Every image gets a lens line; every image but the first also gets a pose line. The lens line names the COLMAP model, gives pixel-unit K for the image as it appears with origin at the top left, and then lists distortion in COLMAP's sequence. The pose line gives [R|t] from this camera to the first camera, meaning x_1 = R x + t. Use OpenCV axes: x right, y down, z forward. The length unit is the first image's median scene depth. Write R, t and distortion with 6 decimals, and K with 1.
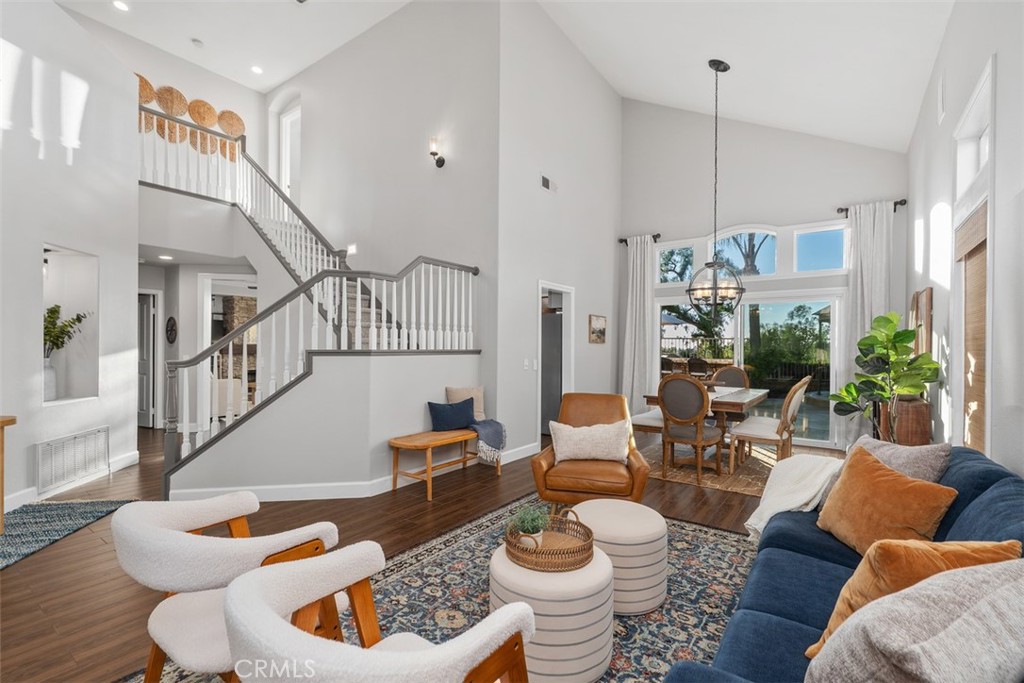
lens RADIAL K [[461.8, 0, 515.7], [0, 461.8, 346.7], [0, 0, 1]] dist [0.001686, 0.000293]
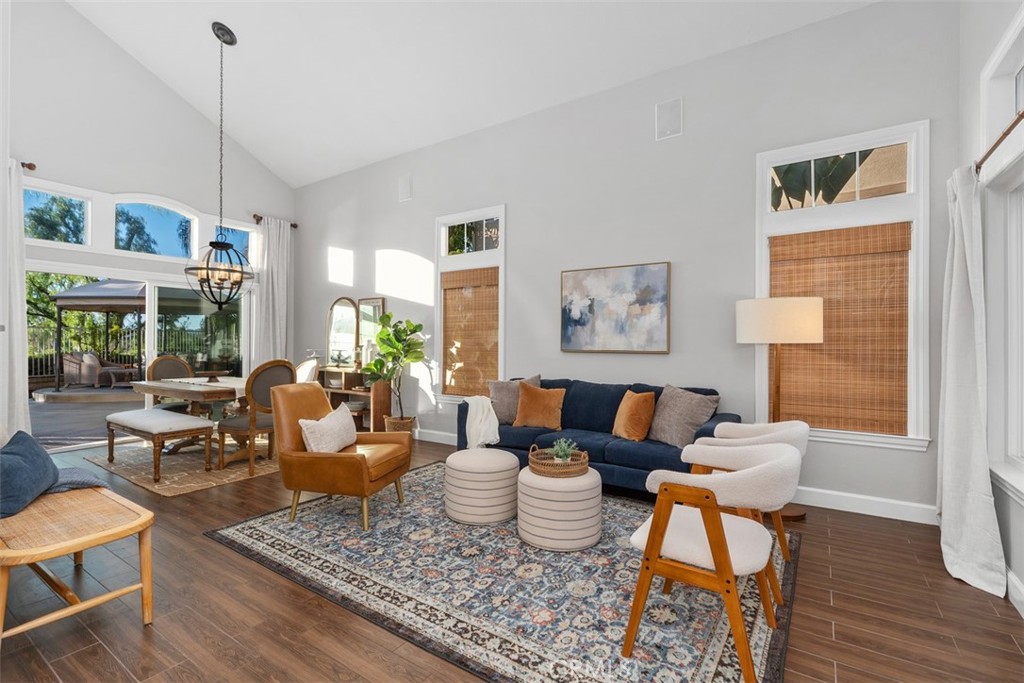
lens RADIAL K [[459.7, 0, 508.7], [0, 459.7, 342.4], [0, 0, 1]] dist [0.002634, 0.000234]
pose [[-0.030816, -0.001953, 0.999523, -0.522666], [-0.001783, 0.999997, 0.001899, 0.016202], [-0.999523, -0.001723, -0.030820, 0.456618]]
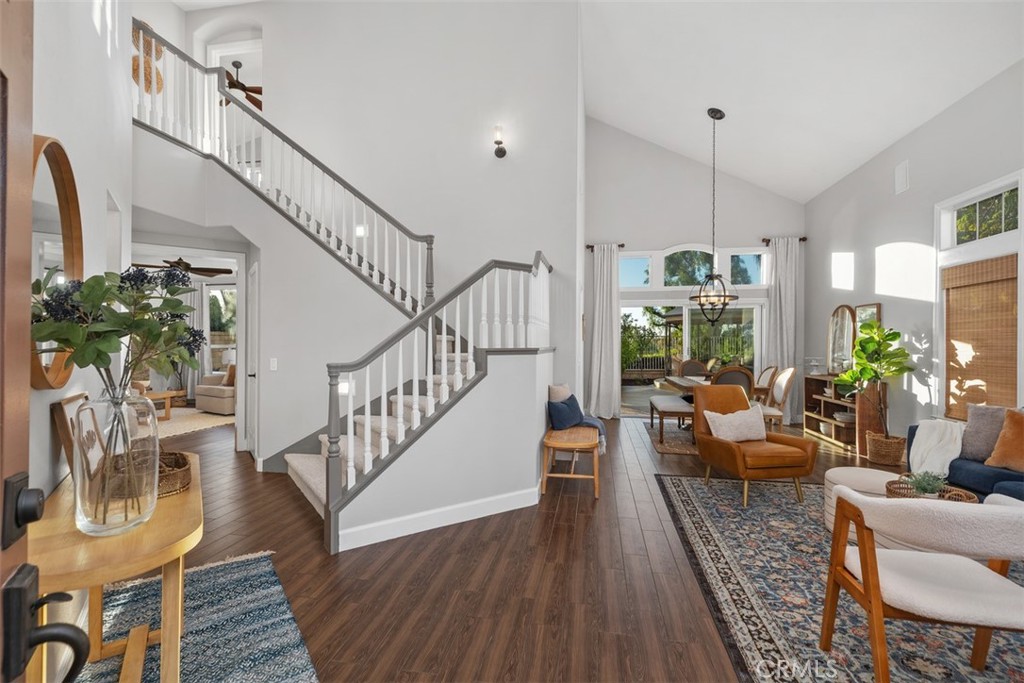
lens RADIAL K [[463.7, 0, 512.0], [0, 463.7, 341.5], [0, 0, 1]] dist [0.000198, -0.000416]
pose [[0.904985, 0.000802, 0.425442, -0.577946], [0.000698, 0.999994, -0.003368, -0.002488], [-0.425442, 0.003345, 0.904979, 0.124265]]
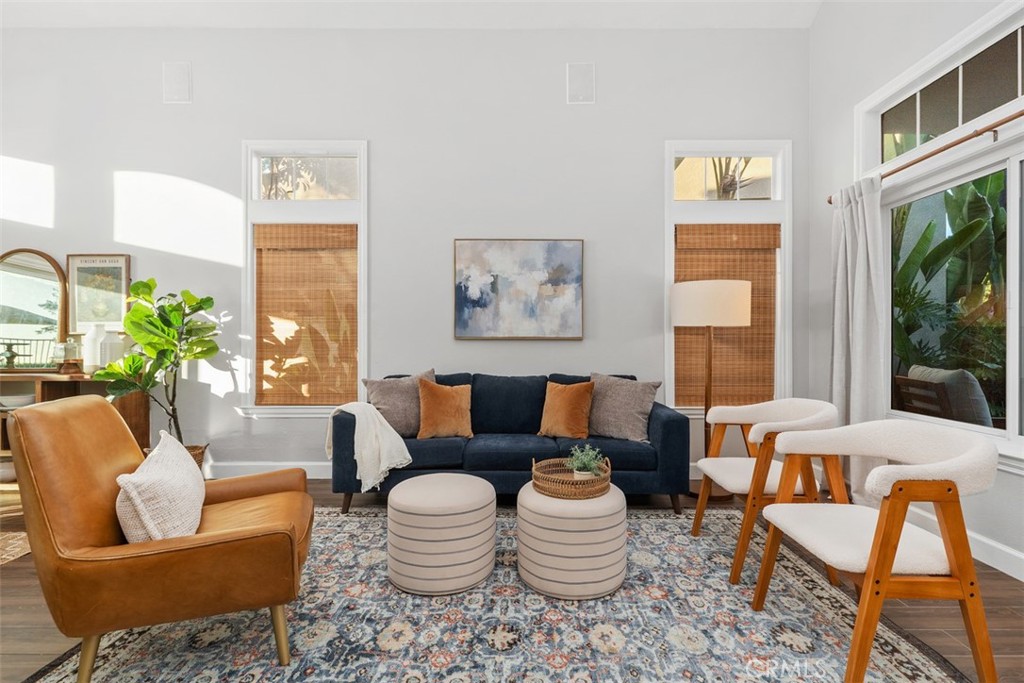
lens RADIAL K [[475.3, 0, 526.2], [0, 475.3, 342.1], [0, 0, 1]] dist [0.001482, -0.000636]
pose [[-0.577440, -0.005508, 0.816414, -0.300623], [0.000603, 0.999974, 0.007173, 0.034699], [-0.816433, 0.004634, -0.577422, 0.662717]]
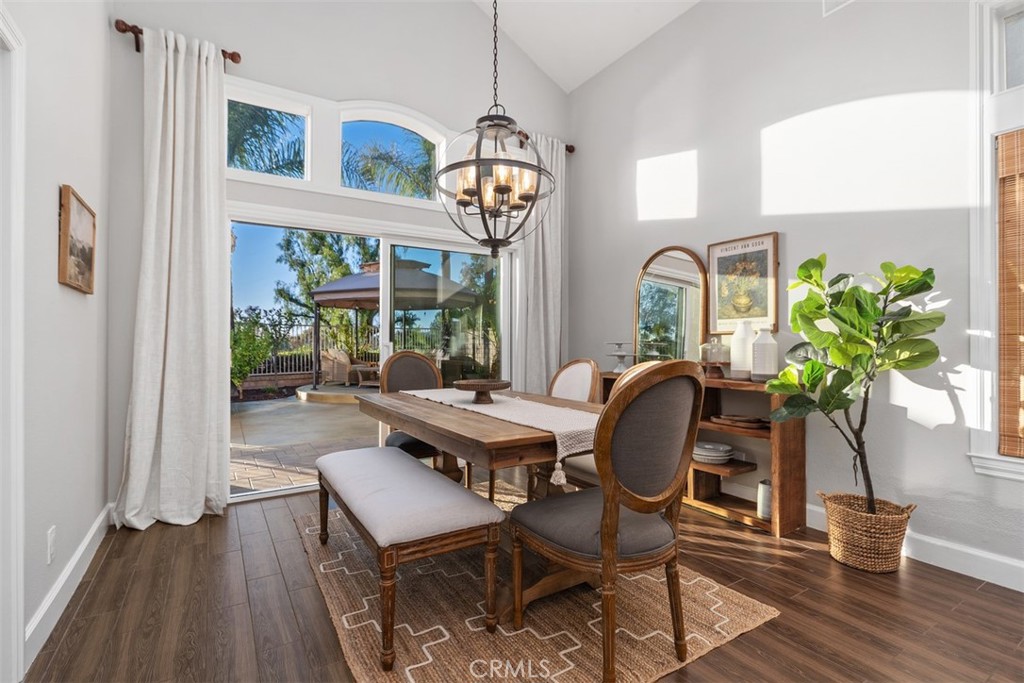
lens RADIAL K [[477.1, 0, 508.1], [0, 477.1, 340.1], [0, 0, 1]] dist [-0.002785, -0.000645]
pose [[0.386990, 0.001310, 0.922083, -0.005216], [0.003659, 0.999989, -0.002956, 0.037055], [-0.922077, 0.004517, 0.386981, 0.817615]]
